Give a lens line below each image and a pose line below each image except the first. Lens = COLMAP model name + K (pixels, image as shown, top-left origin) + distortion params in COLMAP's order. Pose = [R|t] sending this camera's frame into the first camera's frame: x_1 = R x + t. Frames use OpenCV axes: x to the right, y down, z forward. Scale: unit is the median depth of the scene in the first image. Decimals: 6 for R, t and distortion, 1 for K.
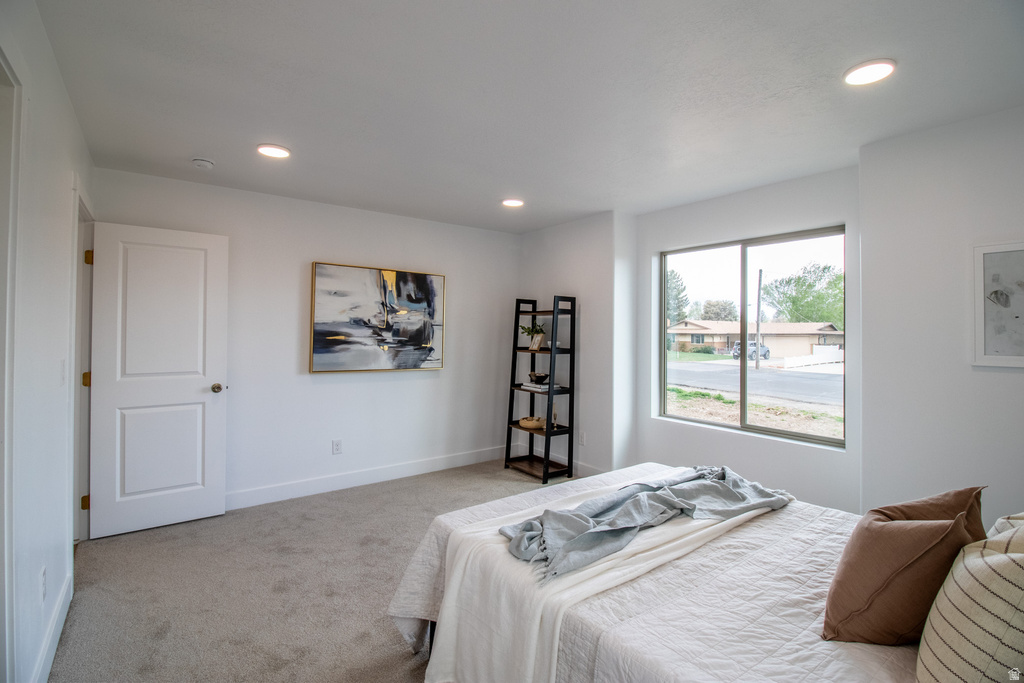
lens RADIAL K [[481.0, 0, 514.9], [0, 481.0, 324.3], [0, 0, 1]] dist [-0.002964, -0.001449]
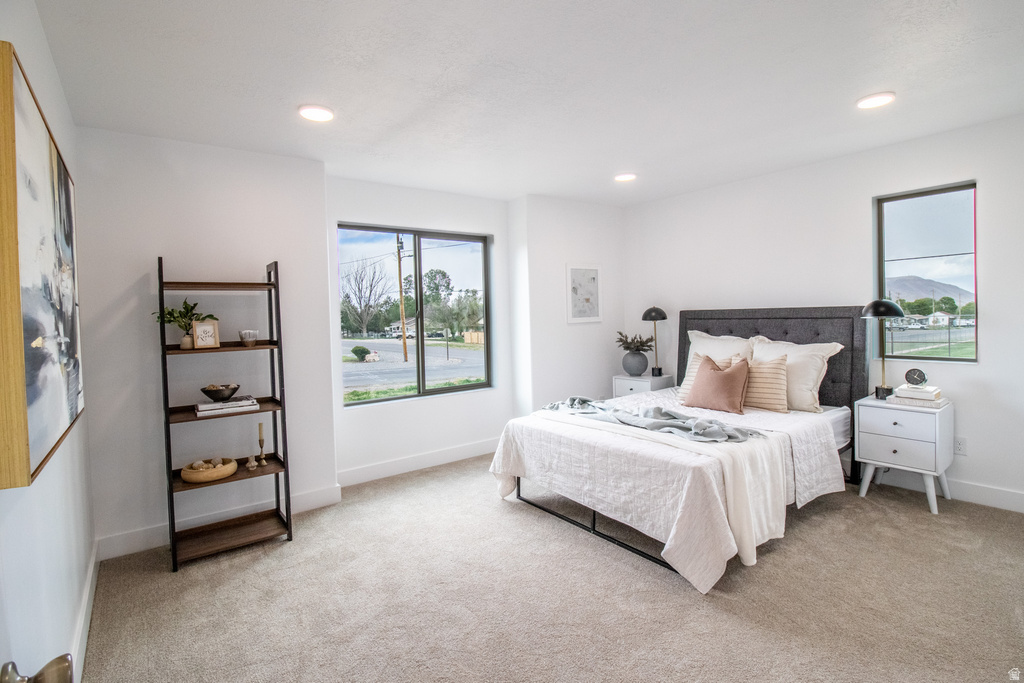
lens RADIAL K [[481.0, 0, 514.9], [0, 481.0, 324.3], [0, 0, 1]] dist [-0.002964, -0.001449]
pose [[0.019335, -0.029620, 0.999374, -0.660026], [0.016905, 0.999428, 0.029294, 0.016302], [-0.999670, 0.016328, 0.019824, 0.727792]]
